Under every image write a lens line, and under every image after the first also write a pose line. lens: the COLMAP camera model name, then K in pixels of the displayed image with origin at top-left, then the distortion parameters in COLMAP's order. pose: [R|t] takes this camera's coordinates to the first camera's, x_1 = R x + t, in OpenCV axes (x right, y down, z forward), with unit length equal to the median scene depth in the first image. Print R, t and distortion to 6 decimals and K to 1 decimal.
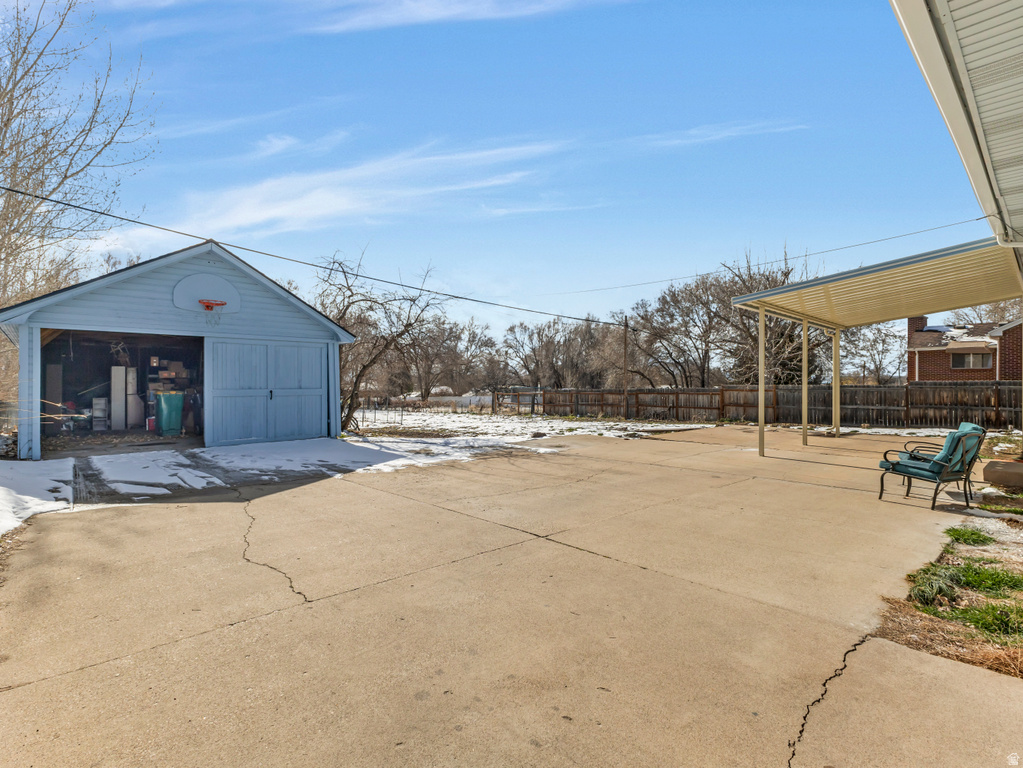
lens RADIAL K [[504.8, 0, 510.8], [0, 504.8, 385.0], [0, 0, 1]] dist [0.003116, 0.001049]
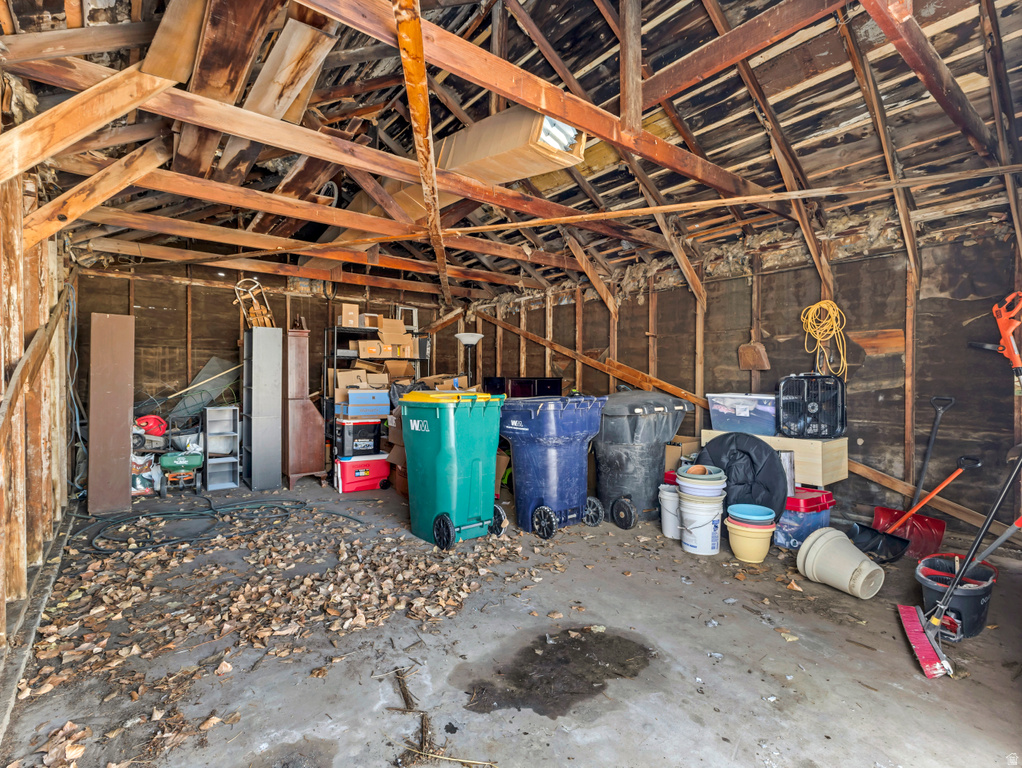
lens RADIAL K [[504.3, 0, 511.3], [0, 504.3, 385.1], [0, 0, 1]] dist [0.003116, 0.001049]
pose [[0.995977, 0.003235, -0.089547, -0.546278], [-0.002990, 0.999991, 0.002867, 0.006828], [0.089555, -0.002587, 0.995978, 0.620310]]
